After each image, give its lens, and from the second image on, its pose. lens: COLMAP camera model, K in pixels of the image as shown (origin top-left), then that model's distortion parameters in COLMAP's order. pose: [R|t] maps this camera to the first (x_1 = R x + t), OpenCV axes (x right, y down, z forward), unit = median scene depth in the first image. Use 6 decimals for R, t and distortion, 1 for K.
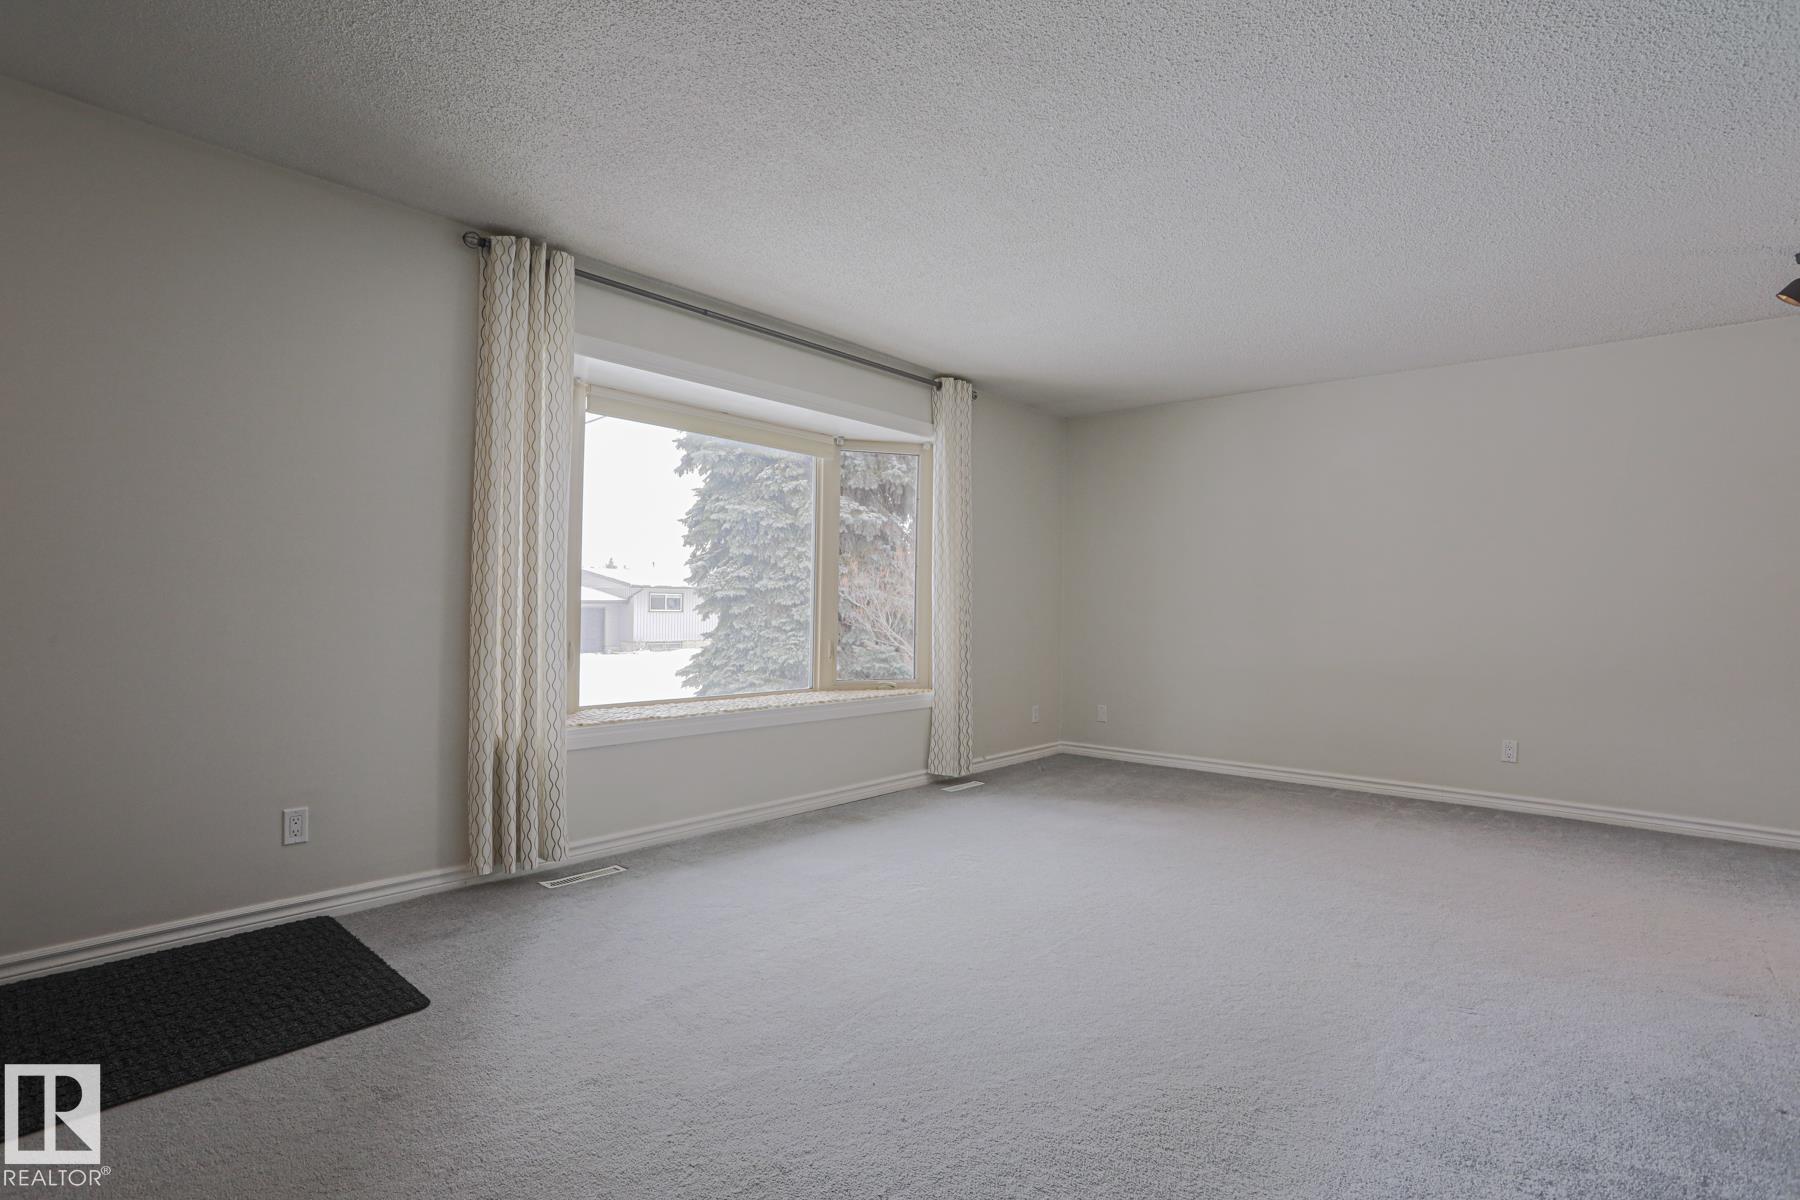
lens RADIAL K [[877.4, 0, 900.0], [0, 877.4, 600.0], [0, 0, 1]] dist [-0.059723, 0.030072]
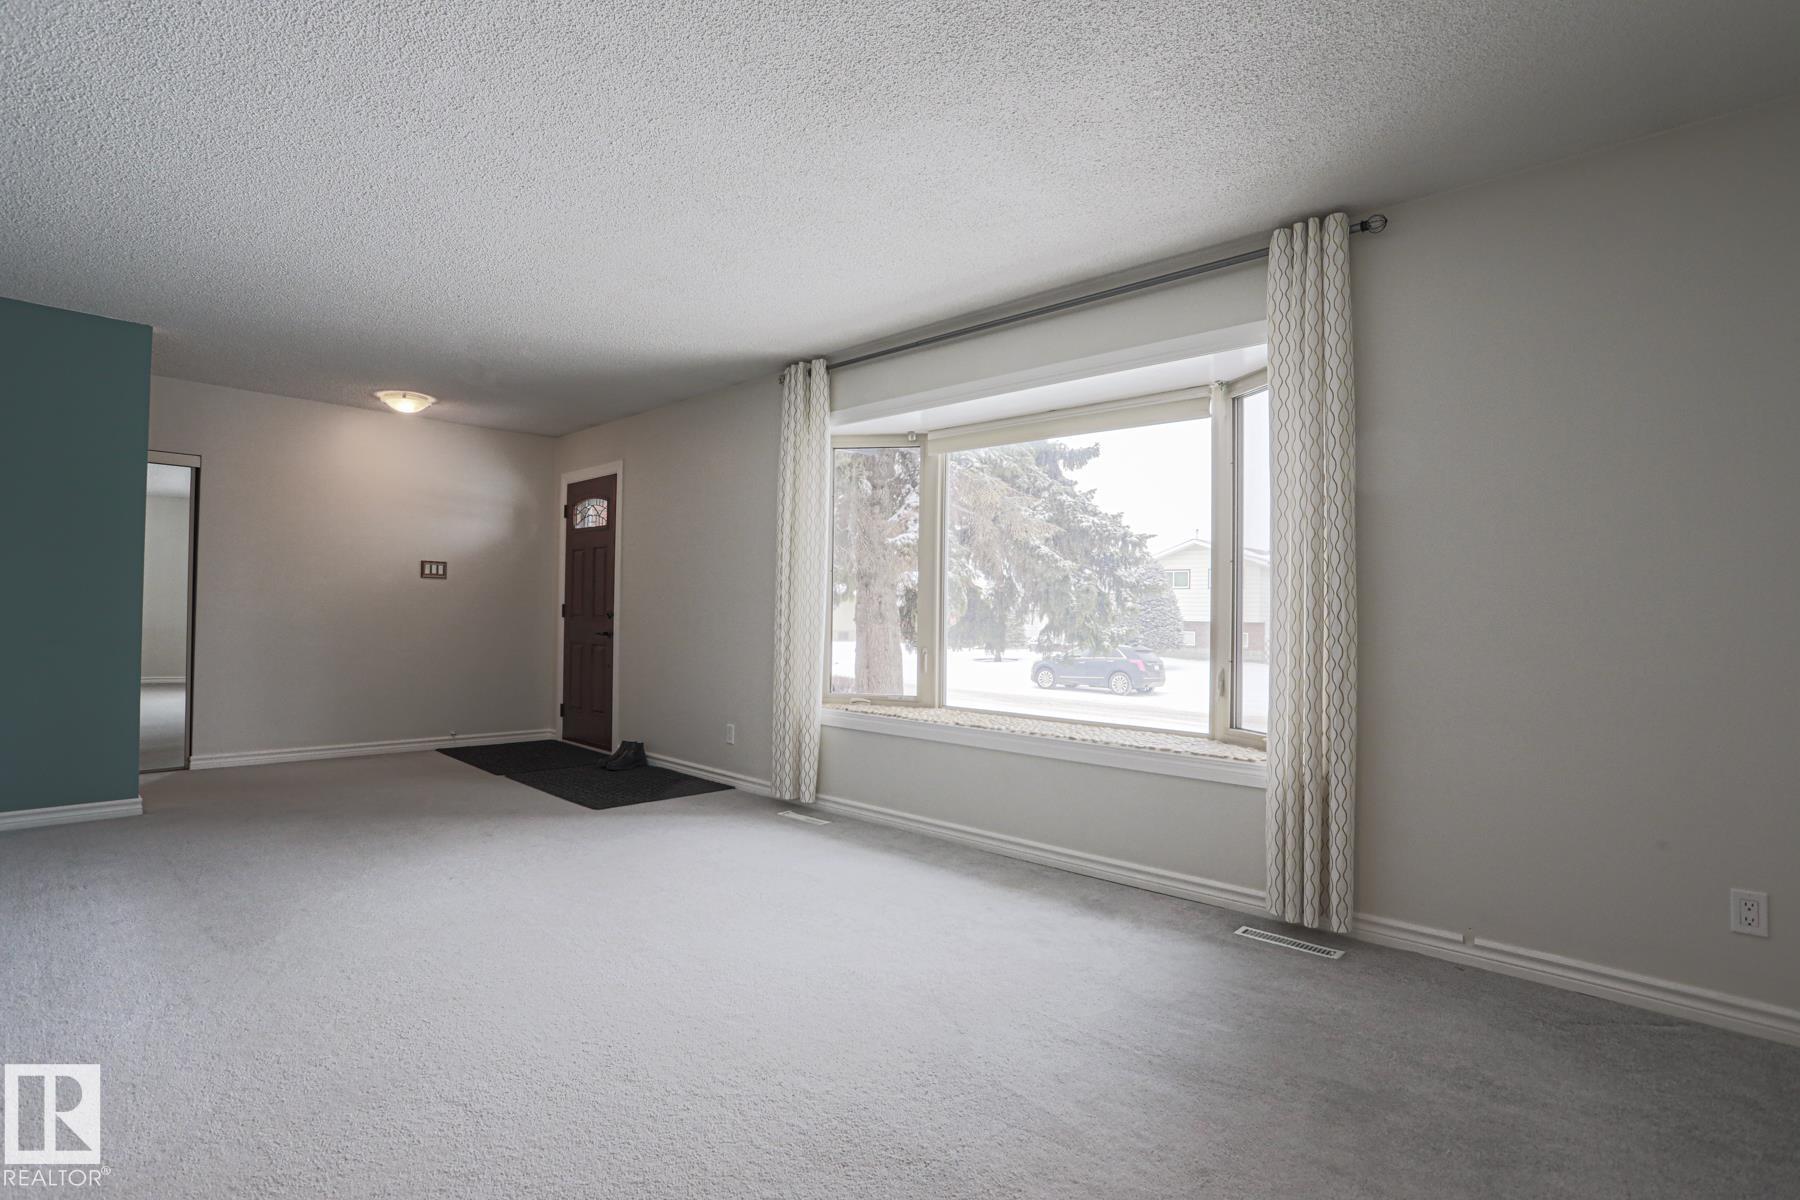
lens RADIAL K [[877.4, 0, 900.0], [0, 877.4, 600.0], [0, 0, 1]] dist [-0.059723, 0.030072]
pose [[-0.029358, -0.021762, -0.999332, 0.714993], [-0.004806, 0.999754, -0.021630, 0.006430], [0.999557, 0.004168, -0.029456, 0.856571]]
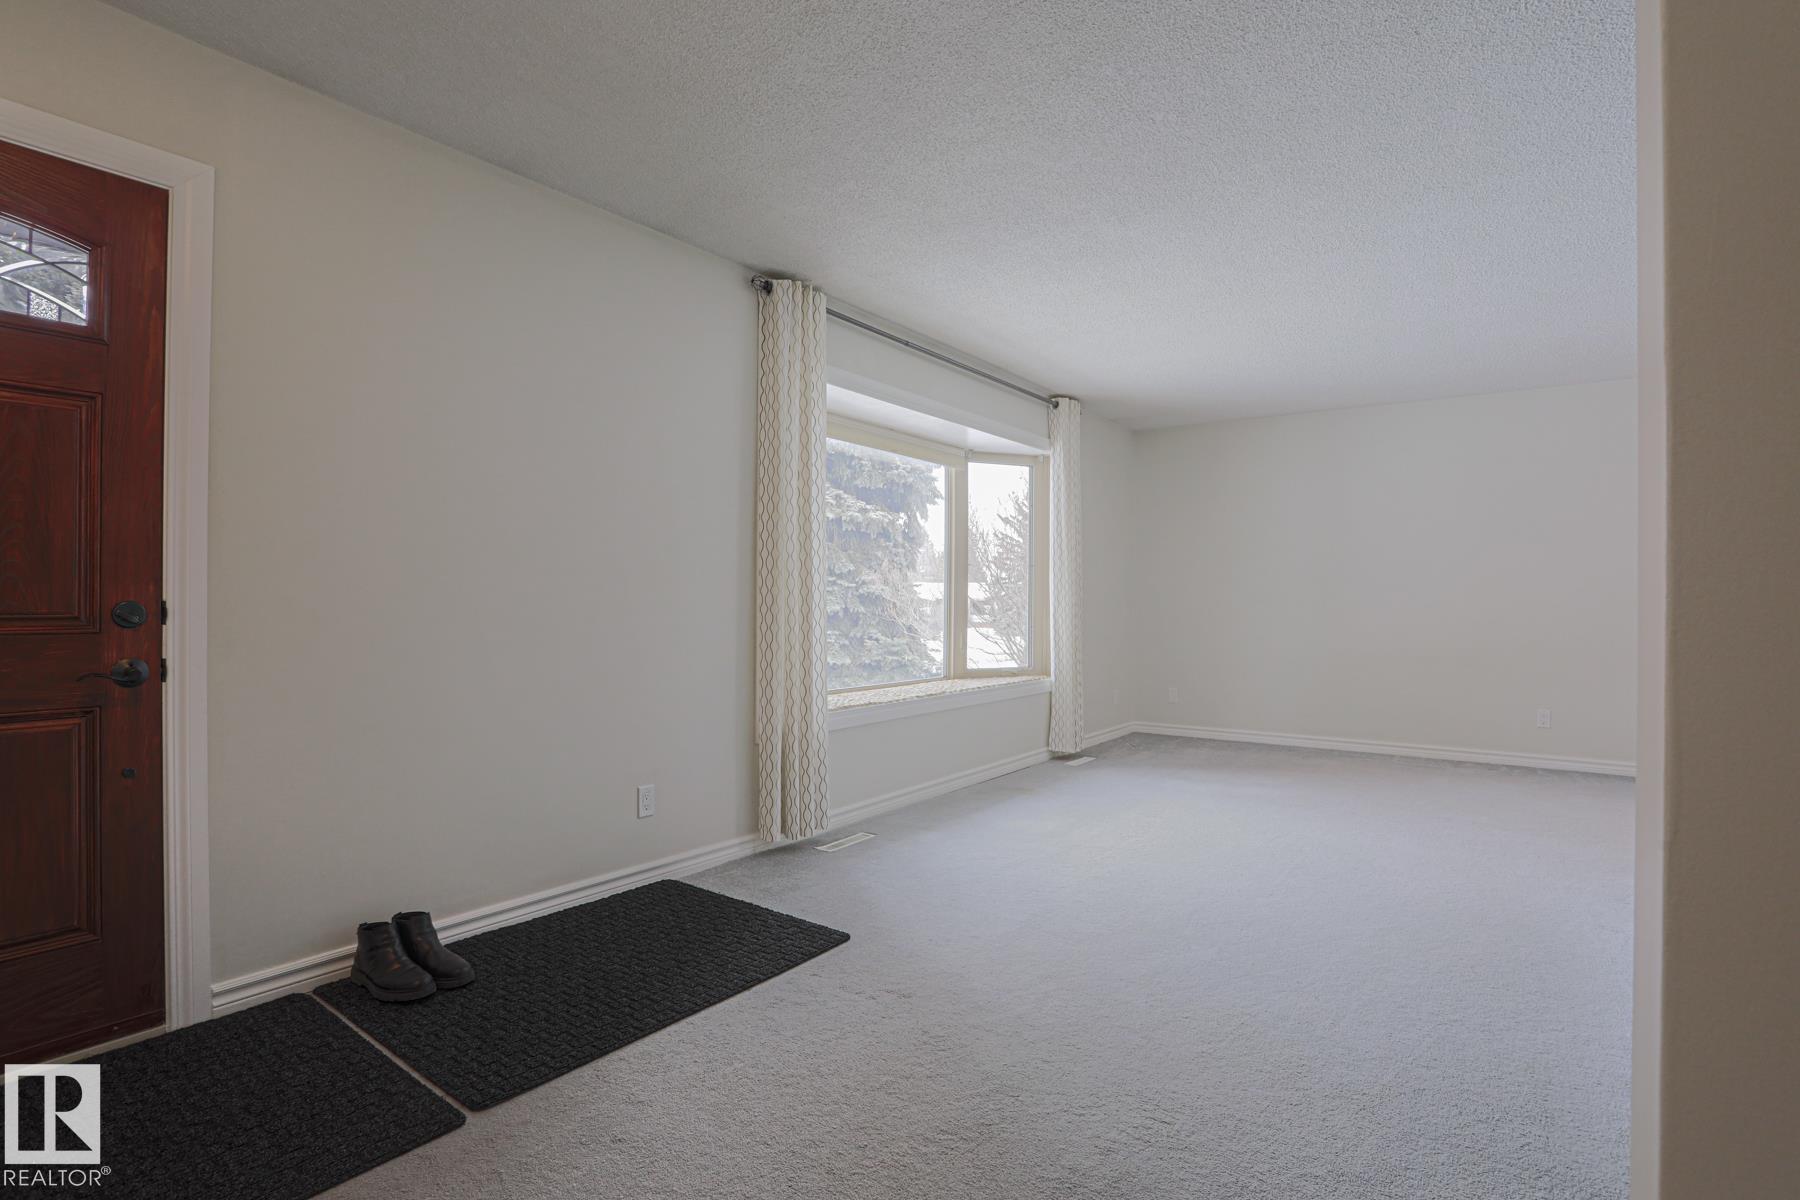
lens RADIAL K [[877.4, 0, 900.0], [0, 877.4, 600.0], [0, 0, 1]] dist [-0.059723, 0.030072]
pose [[0.996066, -0.008898, 0.088166, -0.285970], [0.008272, 0.999938, 0.007463, -0.005568], [-0.088227, -0.006704, 0.996078, -0.110201]]
